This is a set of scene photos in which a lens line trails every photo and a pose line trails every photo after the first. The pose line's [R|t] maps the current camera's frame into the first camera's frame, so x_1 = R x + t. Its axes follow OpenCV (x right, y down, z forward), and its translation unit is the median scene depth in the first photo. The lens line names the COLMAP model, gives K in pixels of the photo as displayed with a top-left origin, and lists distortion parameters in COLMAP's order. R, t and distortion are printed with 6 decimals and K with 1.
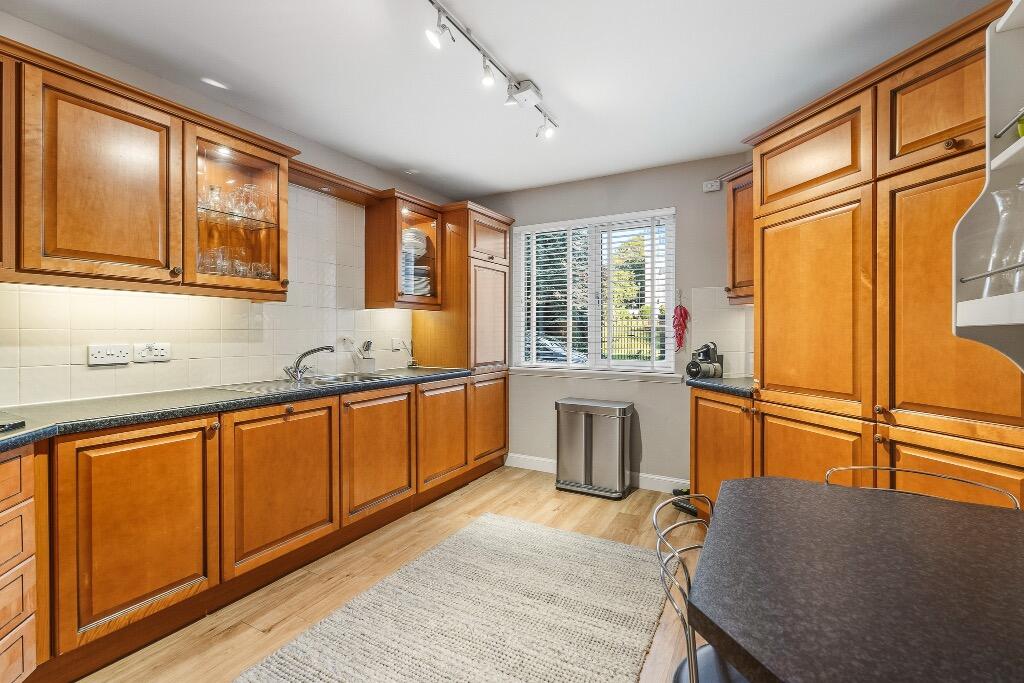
lens RADIAL K [[454.8, 0, 514.7], [0, 454.8, 333.2], [0, 0, 1]] dist [0.000584, 0.000004]
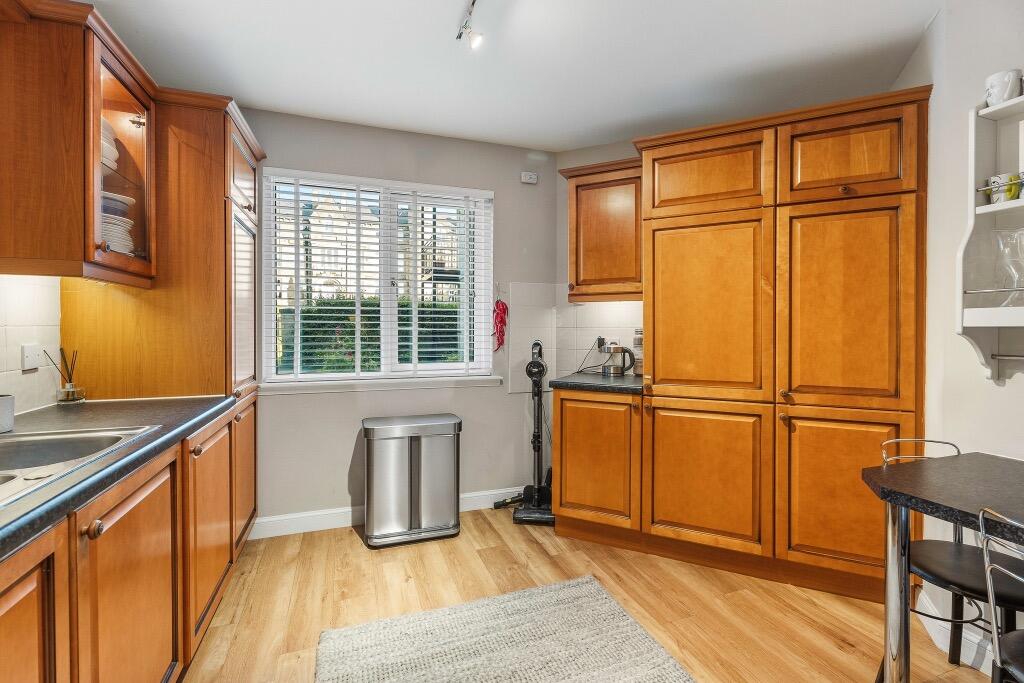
lens RADIAL K [[454.8, 0, 514.7], [0, 454.8, 333.2], [0, 0, 1]] dist [0.000584, 0.000004]
pose [[0.660771, -0.009166, 0.750532, -0.415570], [0.001699, 0.999941, 0.010717, -0.006005], [-0.750586, -0.005806, 0.660747, 0.510458]]
